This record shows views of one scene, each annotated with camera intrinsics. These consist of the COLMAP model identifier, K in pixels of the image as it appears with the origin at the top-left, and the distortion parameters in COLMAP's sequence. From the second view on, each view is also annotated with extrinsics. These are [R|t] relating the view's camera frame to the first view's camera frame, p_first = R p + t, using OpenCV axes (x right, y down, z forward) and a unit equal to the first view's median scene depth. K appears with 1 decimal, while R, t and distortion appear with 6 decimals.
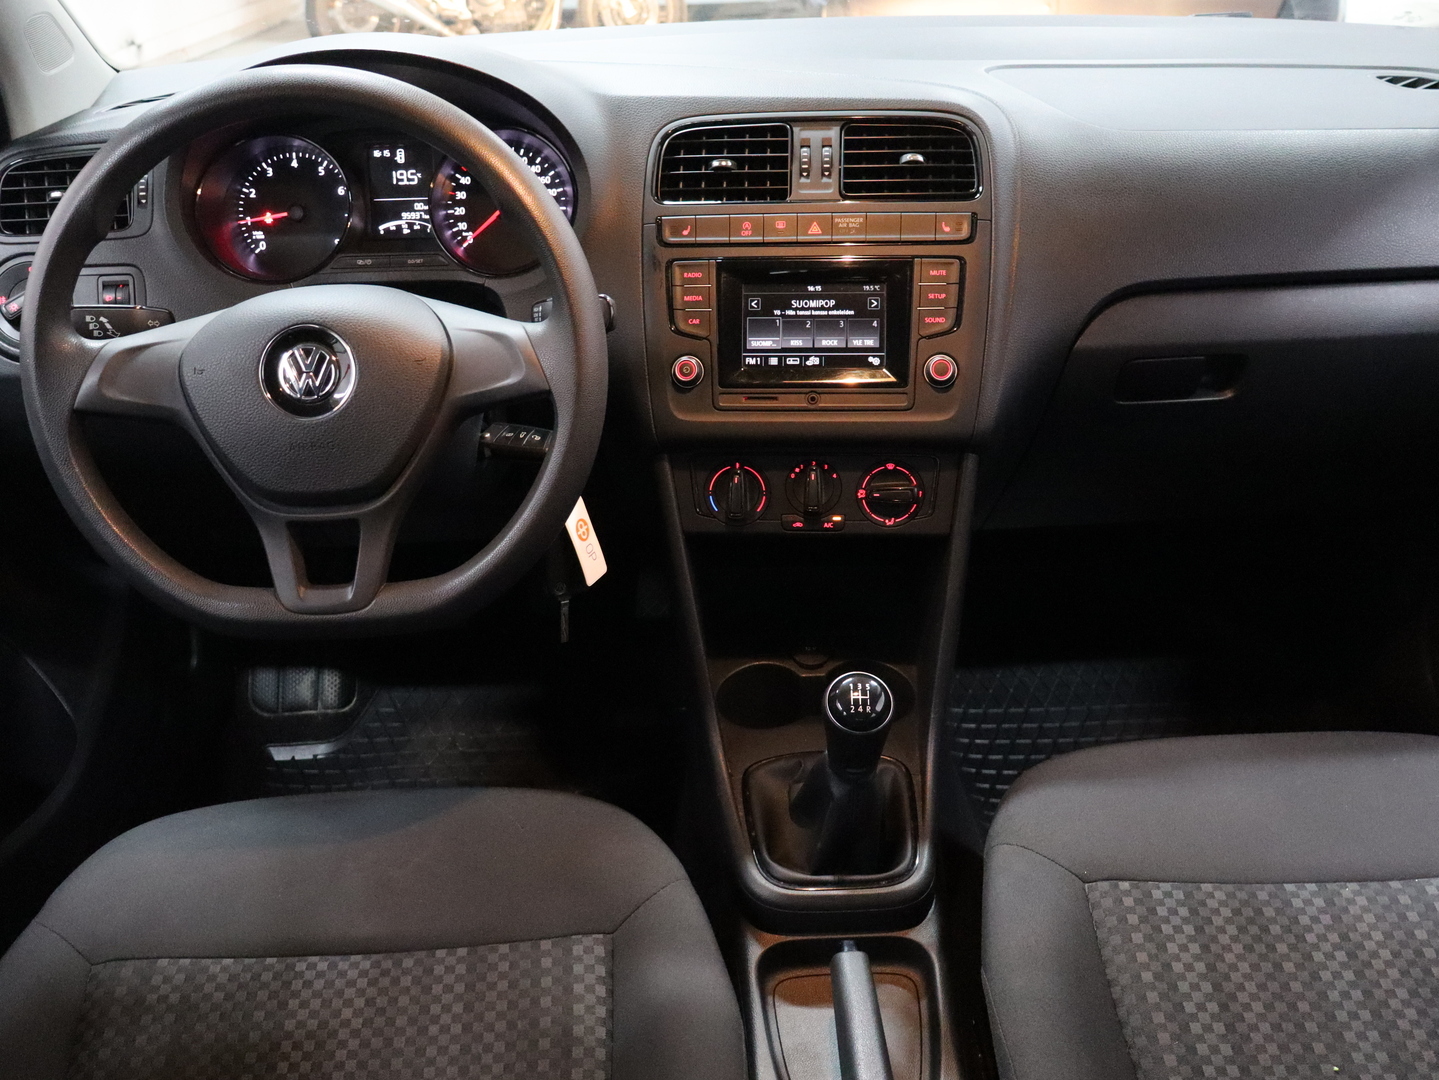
lens RADIAL K [[1405.1, 0, 695.8], [0, 1405.1, 567.3], [0, 0, 1]] dist [-0.033799, -0.008472]
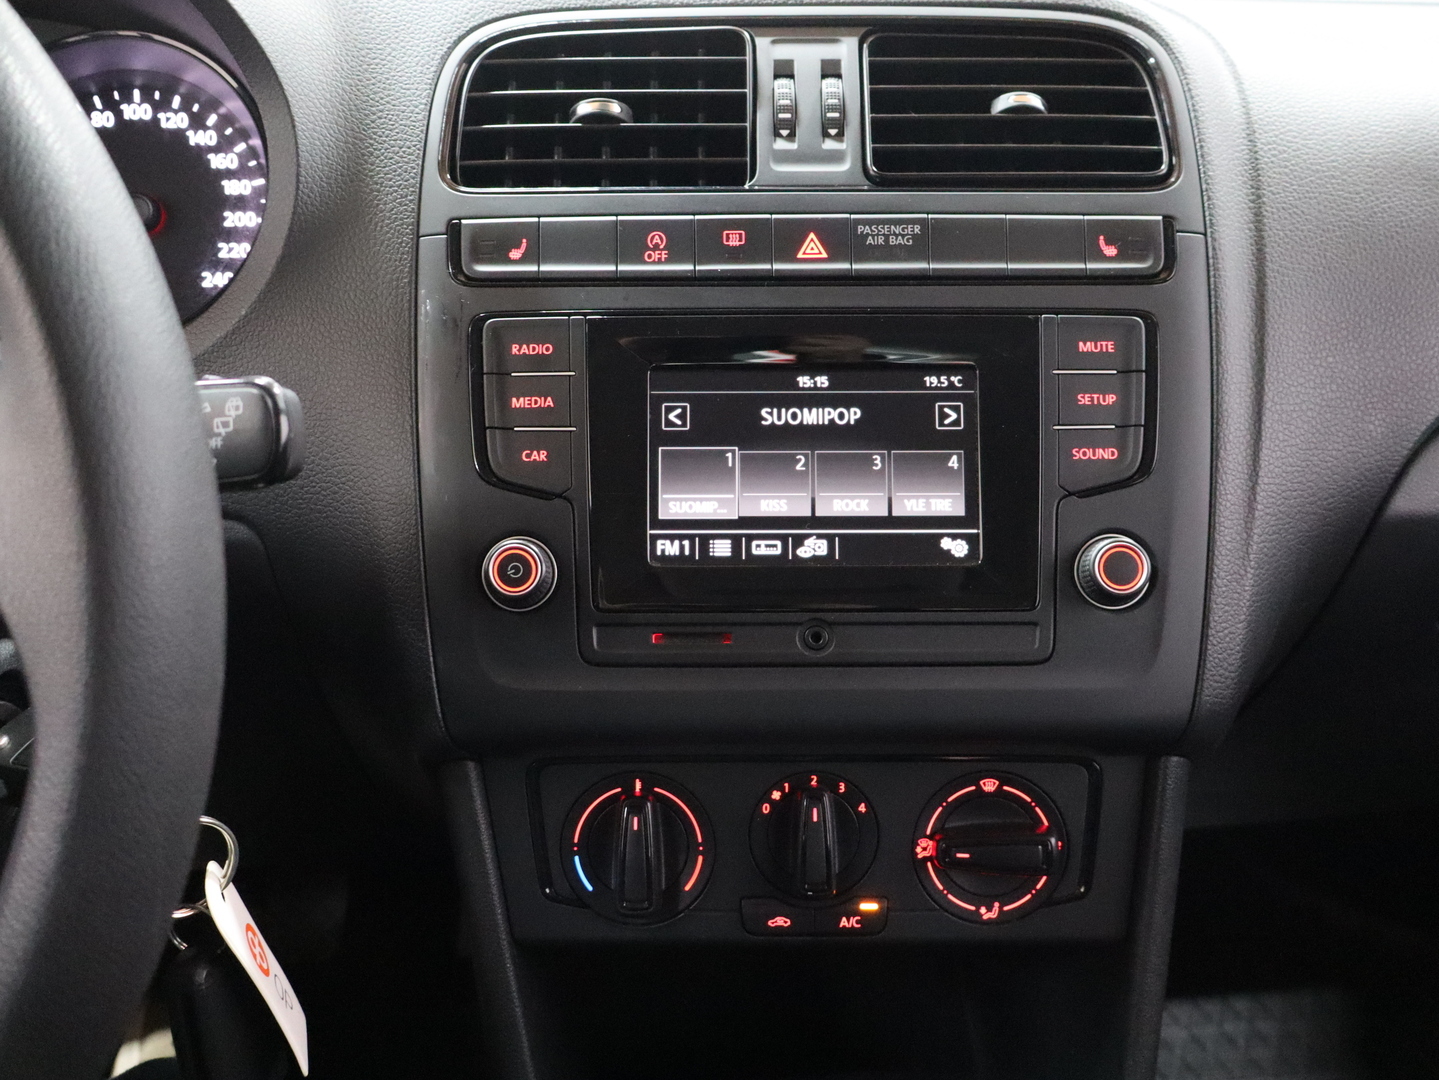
lens RADIAL K [[1478.0, 0, 719.5], [0, 1478.0, 540.0], [0, 0, 1]] dist [-0.046303, 0.004144]
pose [[0.995513, -0.002761, 0.094583, 0.012108], [0.014080, 0.992768, -0.119223, -0.095017], [-0.093569, 0.120020, 0.988352, 0.551190]]
